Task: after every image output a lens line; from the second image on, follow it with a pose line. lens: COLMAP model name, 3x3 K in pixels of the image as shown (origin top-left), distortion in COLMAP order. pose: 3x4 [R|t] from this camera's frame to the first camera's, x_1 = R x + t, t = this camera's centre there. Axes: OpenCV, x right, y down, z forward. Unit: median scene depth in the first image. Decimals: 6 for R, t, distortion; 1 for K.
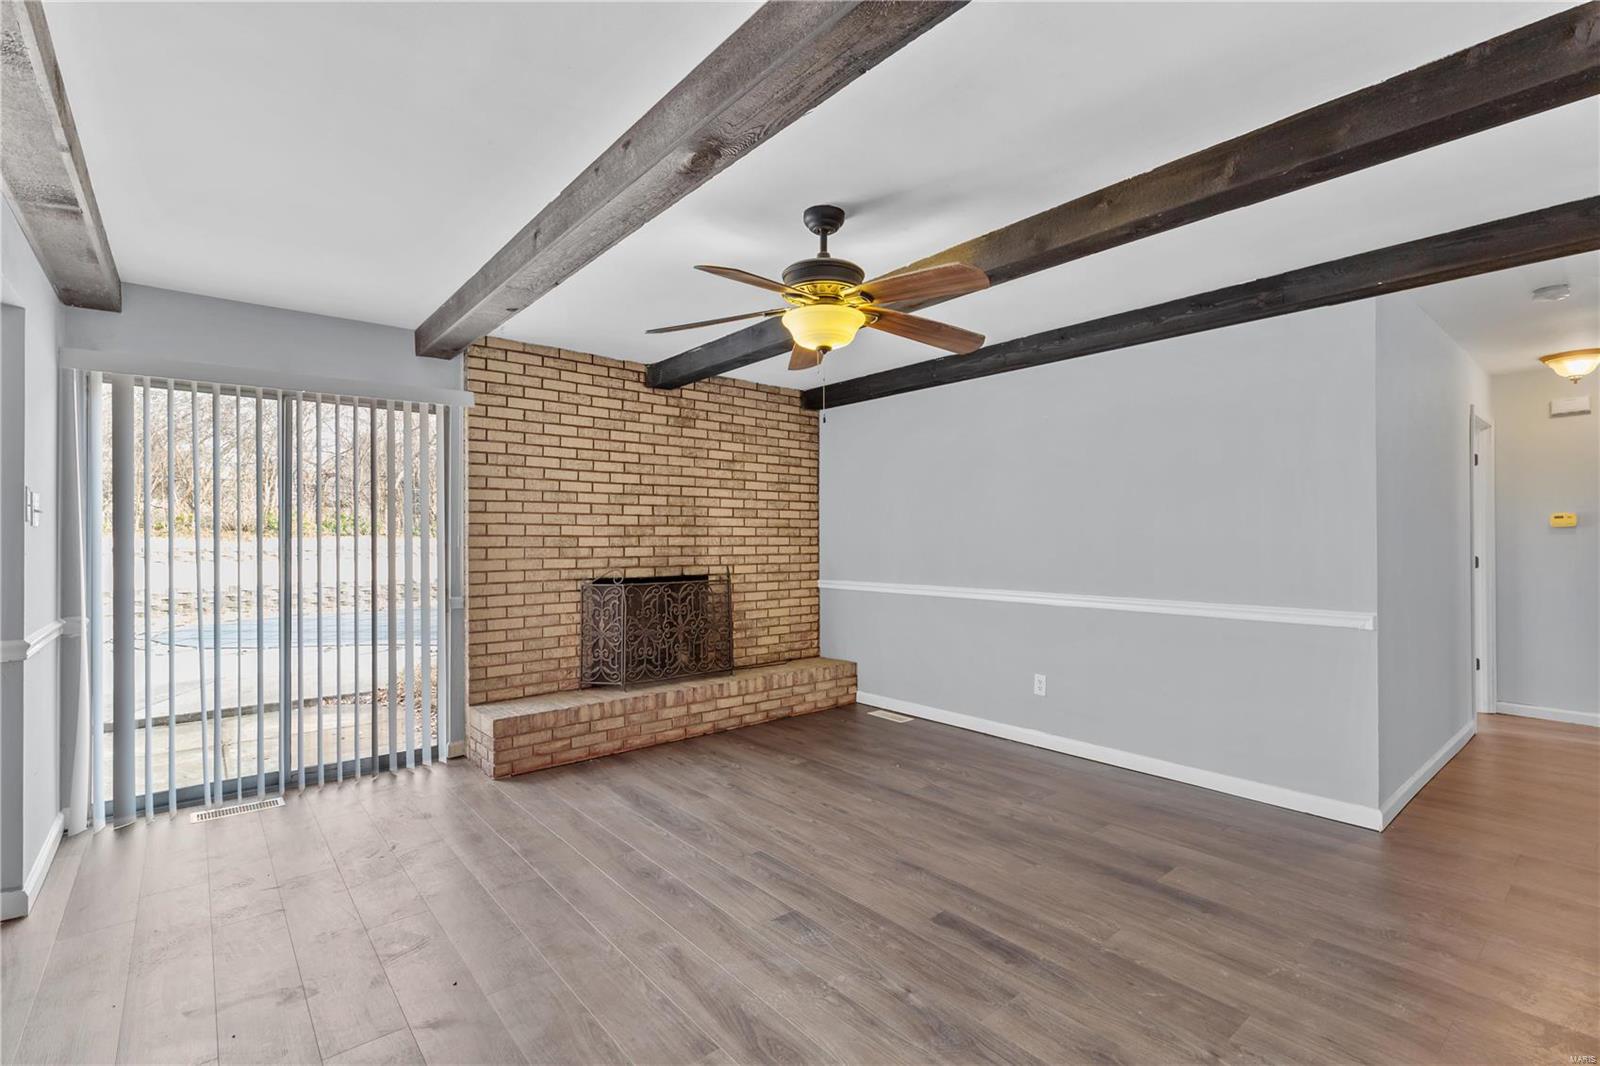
lens RADIAL K [[730.1, 0, 819.1], [0, 730.1, 535.6], [0, 0, 1]] dist [0.006532, -0.004239]
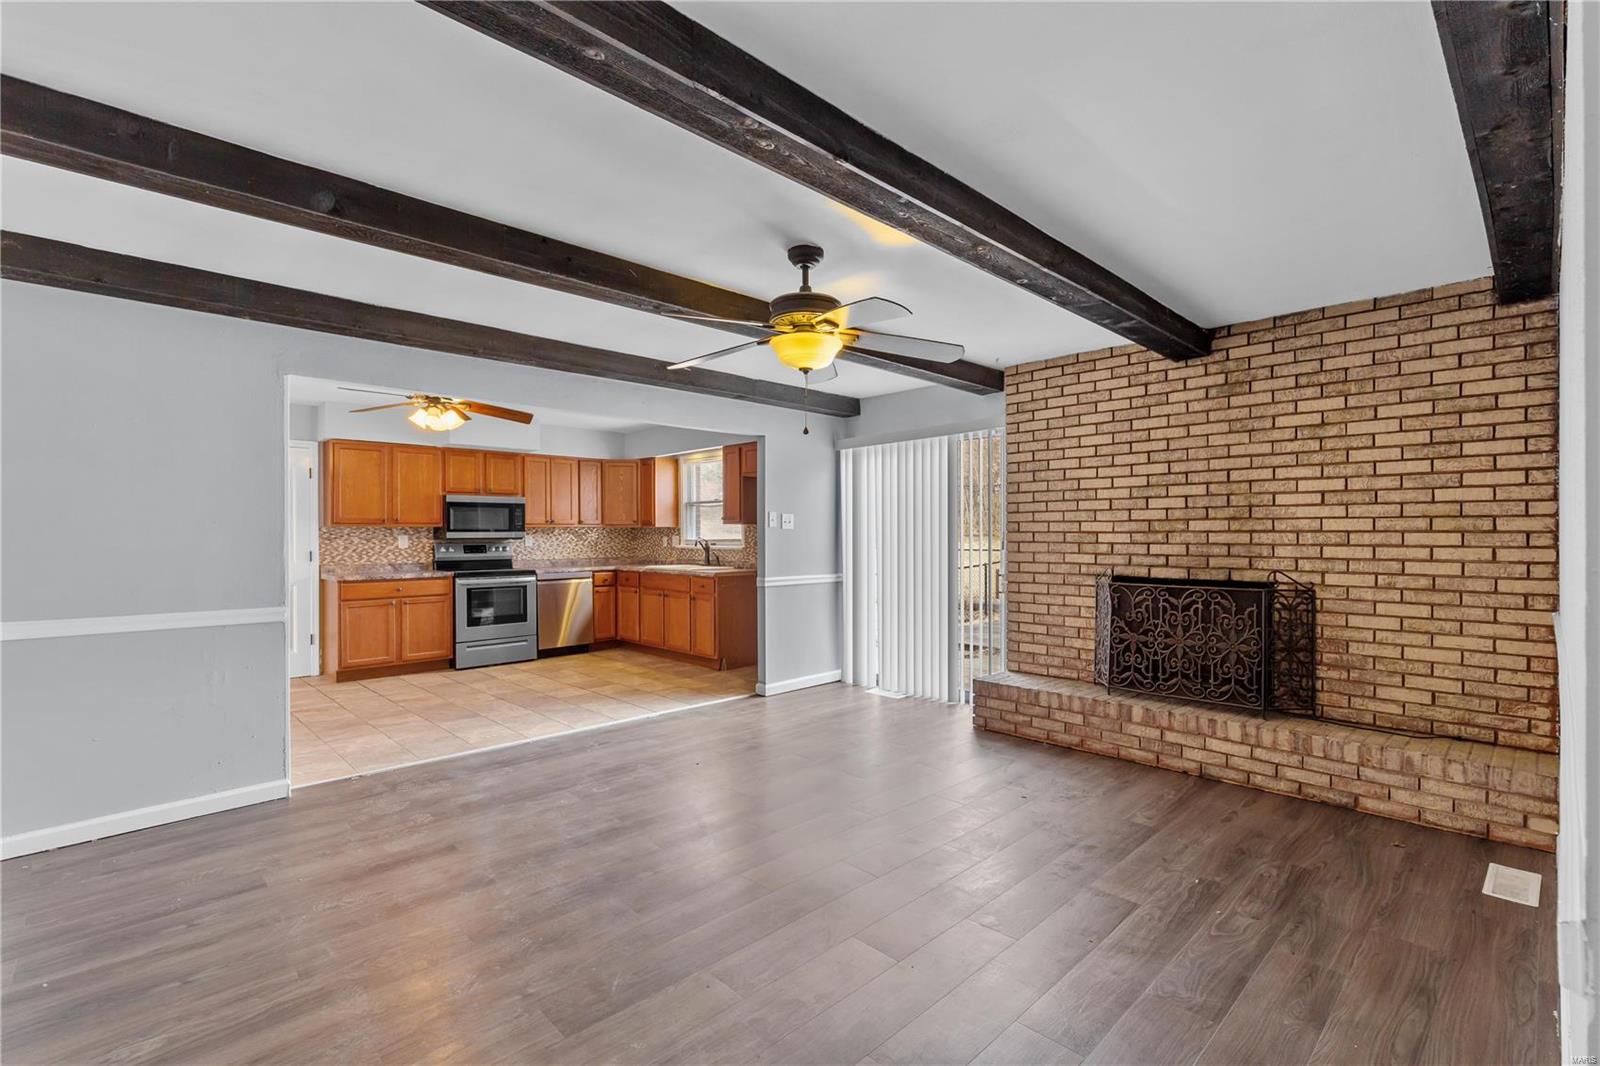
lens RADIAL K [[730.1, 0, 796.1], [0, 730.1, 534.5], [0, 0, 1]] dist [0.006532, -0.004239]
pose [[0.039685, -0.000761, -0.999212, 0.668064], [0.000991, 0.999999, -0.000722, 0.004364], [0.999212, -0.000962, 0.039685, 0.547036]]
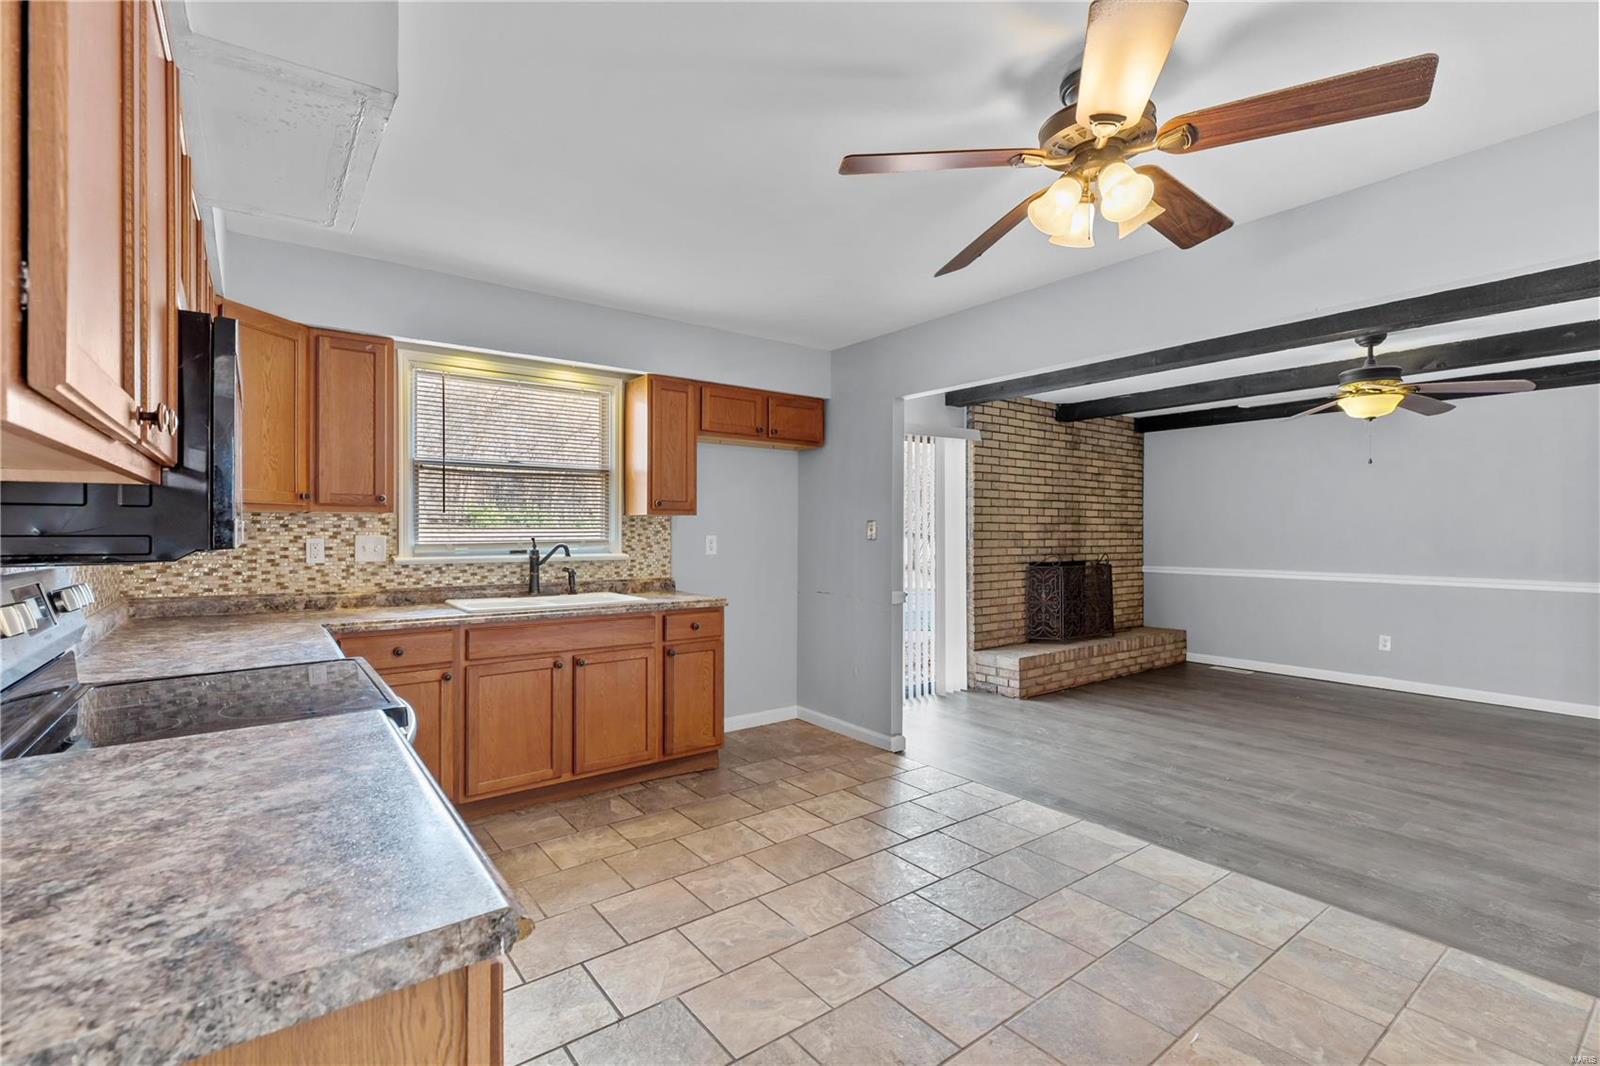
lens RADIAL K [[730.1, 0, 802.9], [0, 730.1, 535.0], [0, 0, 1]] dist [0.006532, -0.004239]
pose [[0.997594, 0.000274, -0.069320, -0.651912], [-0.000035, 0.999994, 0.003441, 0.002516], [0.069321, -0.003431, 0.997589, -0.399232]]
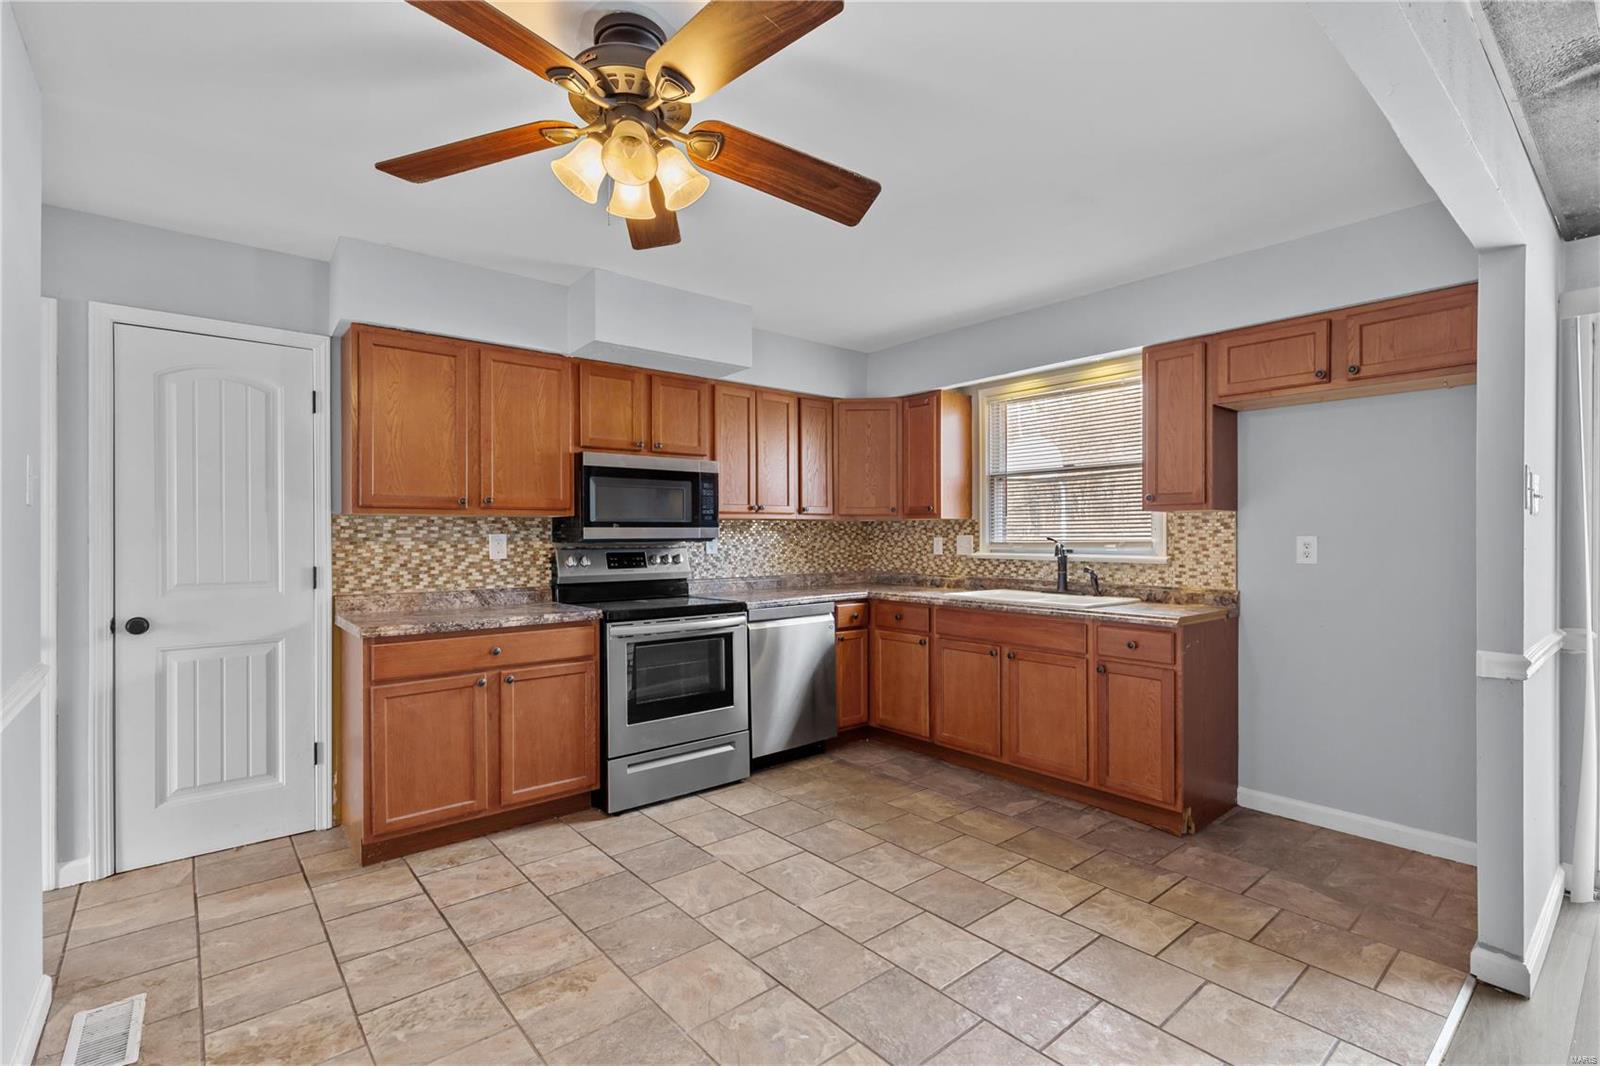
lens RADIAL K [[730.1, 0, 798.2], [0, 730.1, 535.4], [0, 0, 1]] dist [0.006532, -0.004239]
pose [[-0.025341, 0.000301, -0.999679, -0.139011], [-0.000251, 1.000000, 0.000307, 0.005684], [0.999679, 0.000259, -0.025341, 0.117560]]
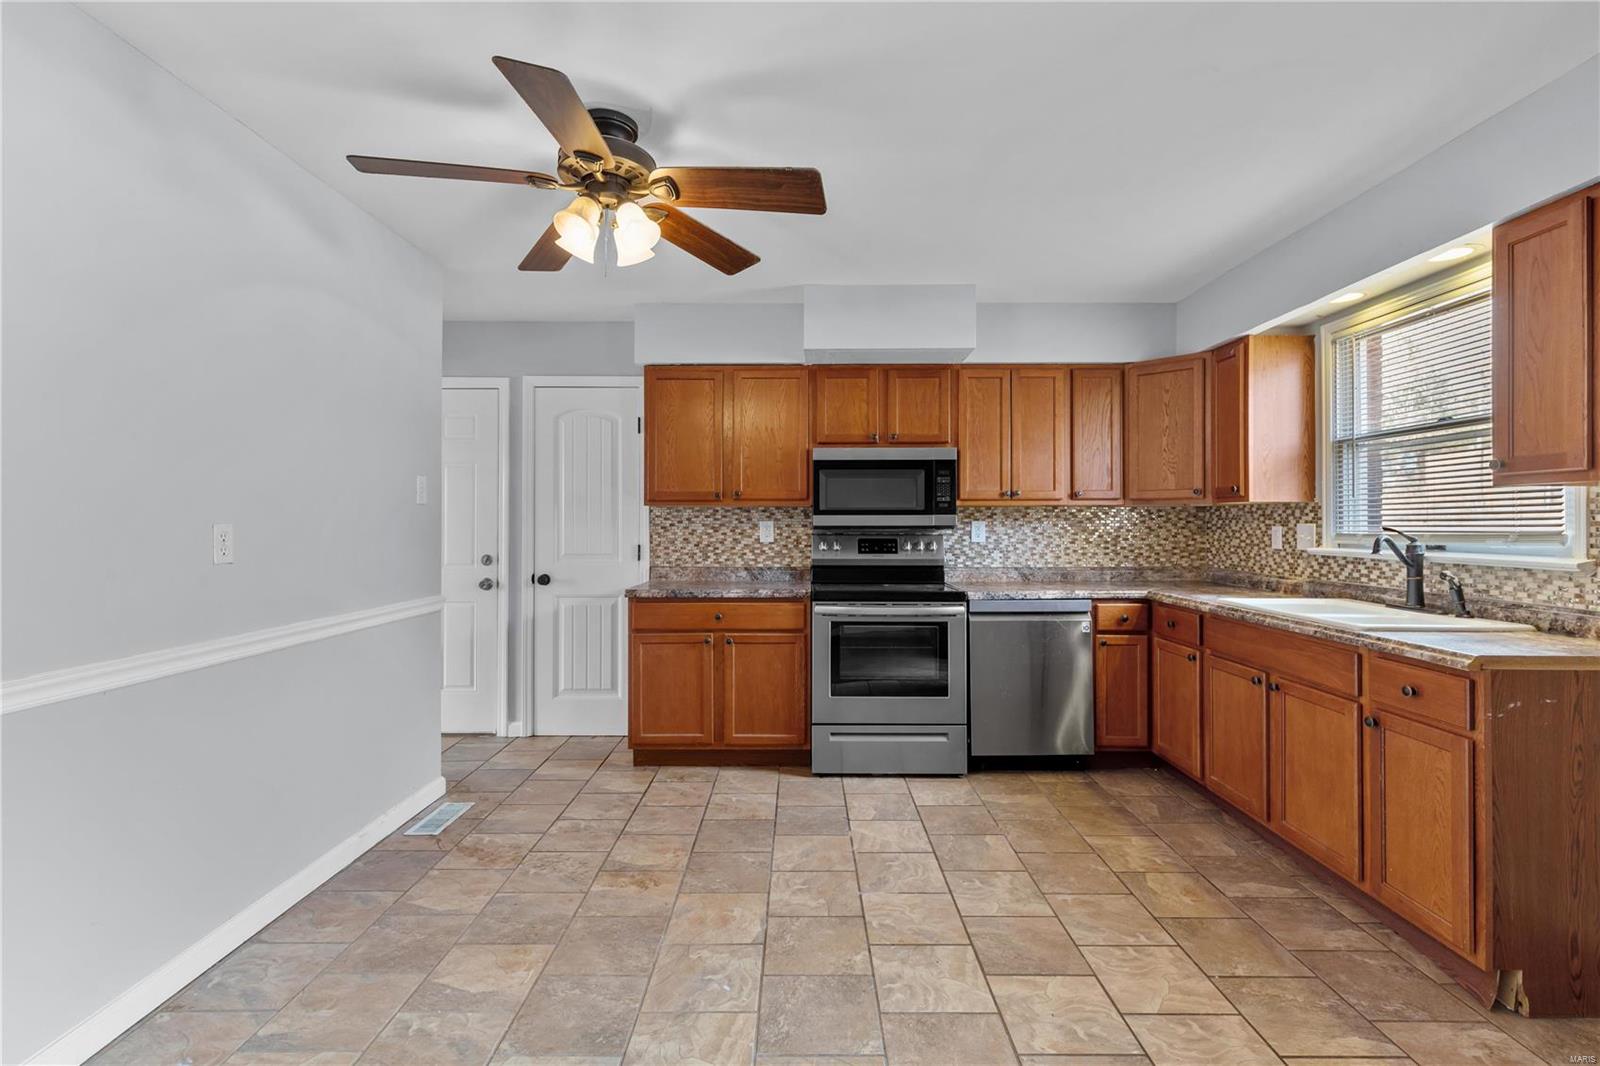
lens RADIAL K [[730.1, 0, 797.3], [0, 730.1, 519.9], [0, 0, 1]] dist [0.006532, -0.004239]
pose [[-0.664082, -0.004155, -0.747649, -0.243480], [-0.002845, 0.999991, -0.003030, 0.005562], [0.747655, 0.000115, -0.664088, 0.428698]]
